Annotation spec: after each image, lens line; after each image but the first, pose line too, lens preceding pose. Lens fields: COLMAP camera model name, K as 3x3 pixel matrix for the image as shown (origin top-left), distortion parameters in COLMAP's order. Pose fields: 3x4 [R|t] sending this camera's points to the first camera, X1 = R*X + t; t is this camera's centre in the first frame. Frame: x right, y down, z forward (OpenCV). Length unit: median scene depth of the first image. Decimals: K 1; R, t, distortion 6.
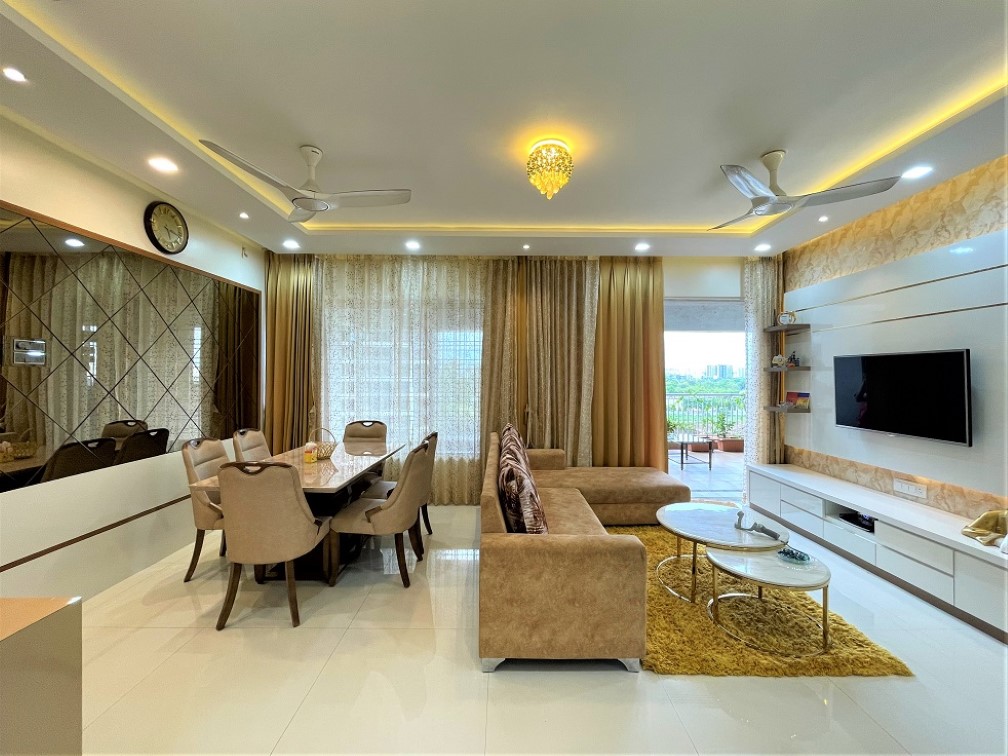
lens RADIAL K [[411.3, 0, 503.4], [0, 411.3, 375.2], [0, 0, 1]] dist [-0.004298, -0.000432]
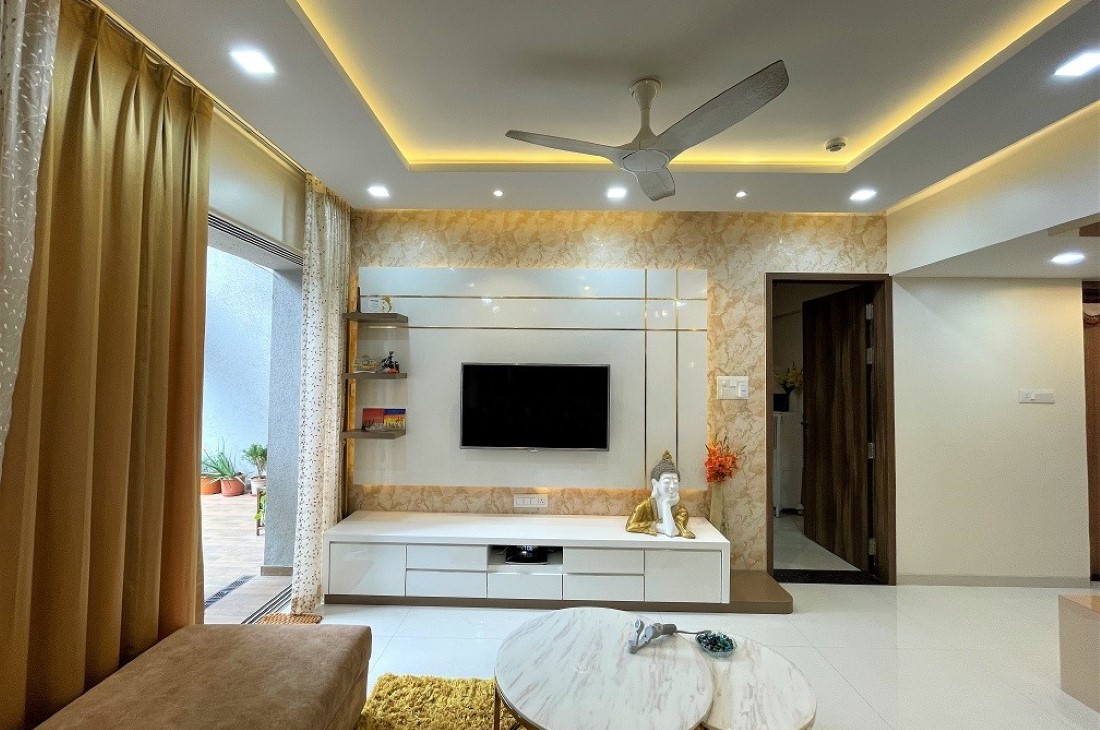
lens RADIAL K [[417.1, 0, 549.3], [0, 417.1, 375.7], [0, 0, 1]] dist [0.000012, -0.000184]
pose [[0.024571, 0.028826, 0.999282, -0.012757], [-0.014301, 0.999492, -0.028480, 0.001807], [-0.999596, -0.013591, 0.024971, 0.770008]]
